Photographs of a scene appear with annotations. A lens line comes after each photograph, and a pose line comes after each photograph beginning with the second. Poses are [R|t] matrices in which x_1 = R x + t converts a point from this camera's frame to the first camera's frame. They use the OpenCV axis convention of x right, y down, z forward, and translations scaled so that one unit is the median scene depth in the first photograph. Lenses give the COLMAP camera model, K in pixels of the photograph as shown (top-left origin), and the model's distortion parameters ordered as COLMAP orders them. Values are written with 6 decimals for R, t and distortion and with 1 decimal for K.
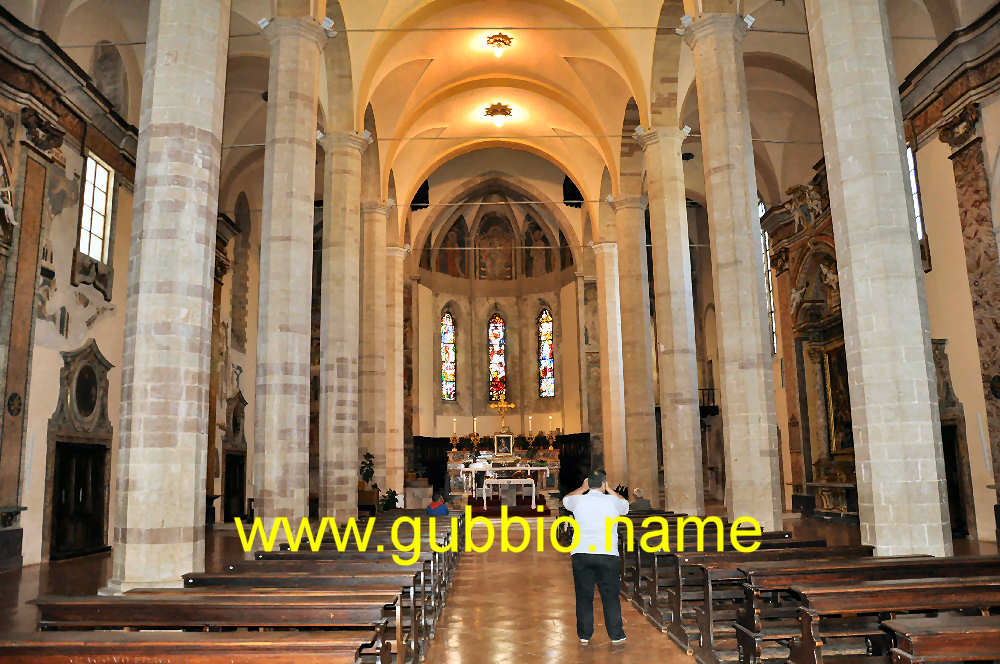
lens RADIAL K [[787.3, 0, 500.0], [0, 787.3, 332.0], [0, 0, 1]] dist [-0.002490, -0.000160]
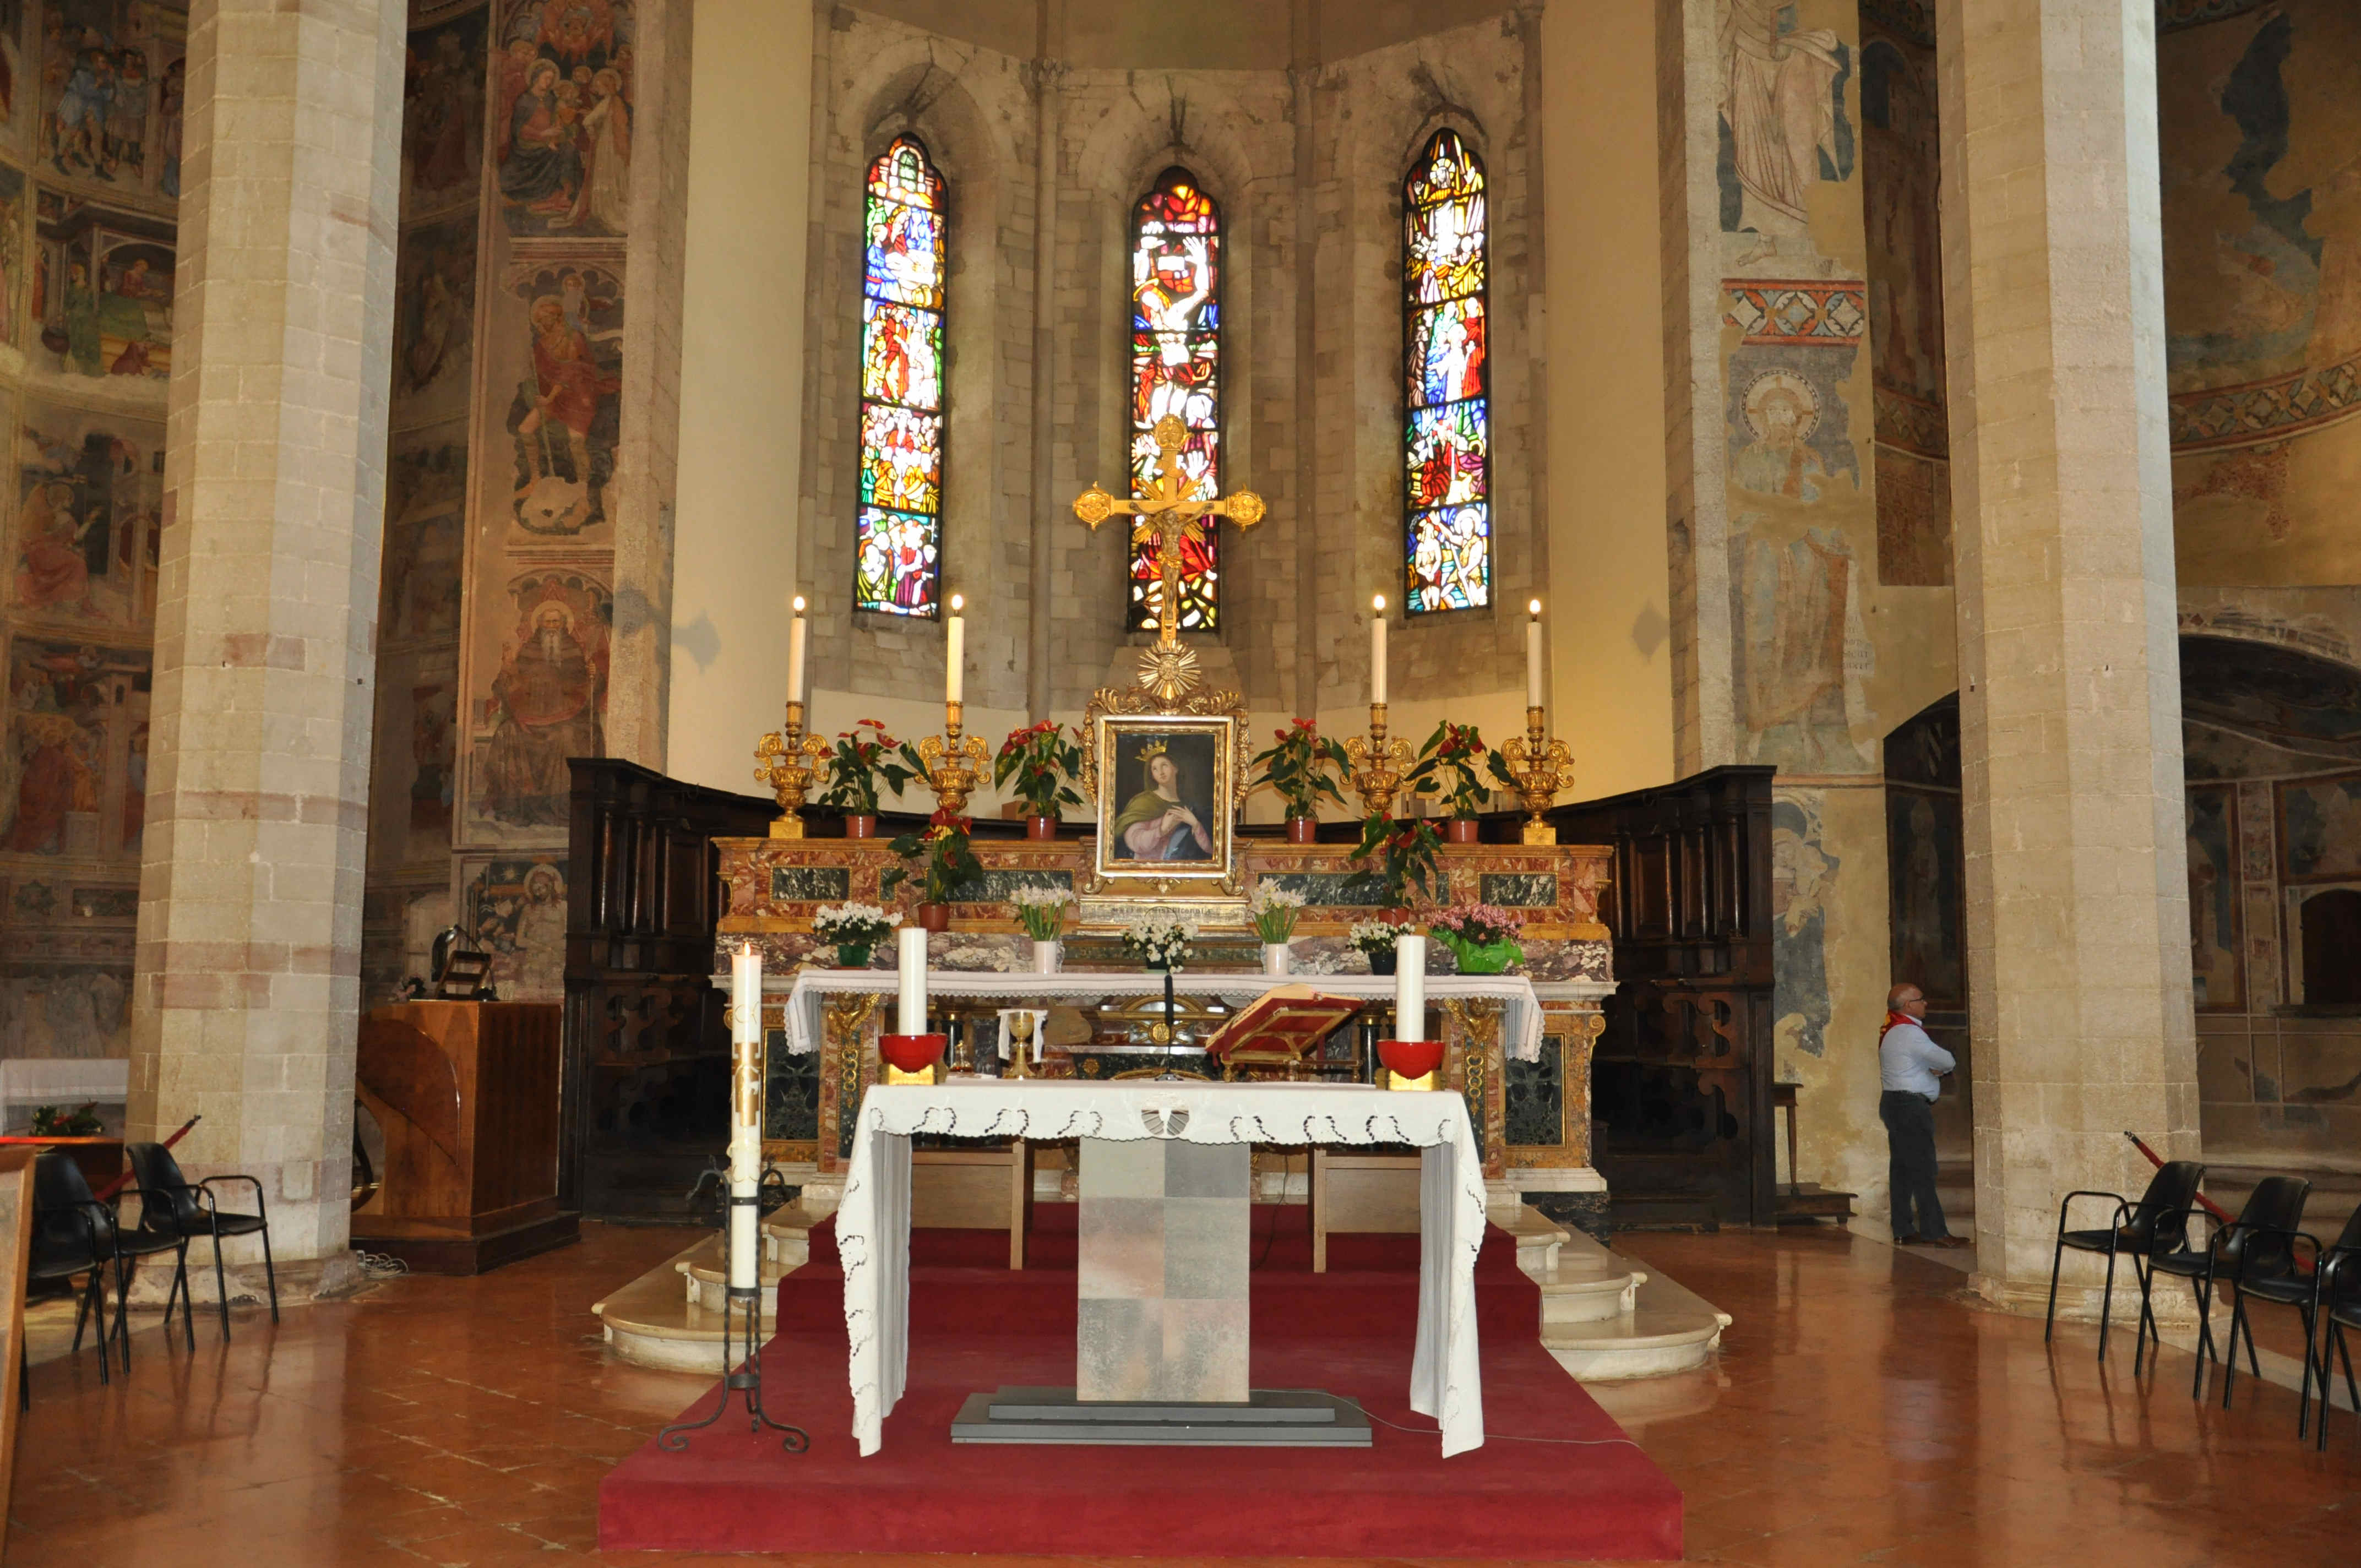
lens RADIAL K [[2159.9, 0, 1180.5], [0, 2159.9, 784.0], [0, 0, 1]] dist [-0.003670, 0.010379]
pose [[0.999430, 0.026242, -0.021223, 0.010753], [-0.024850, 0.997681, 0.063366, 0.091039], [0.022837, -0.062803, 0.997765, 0.501468]]
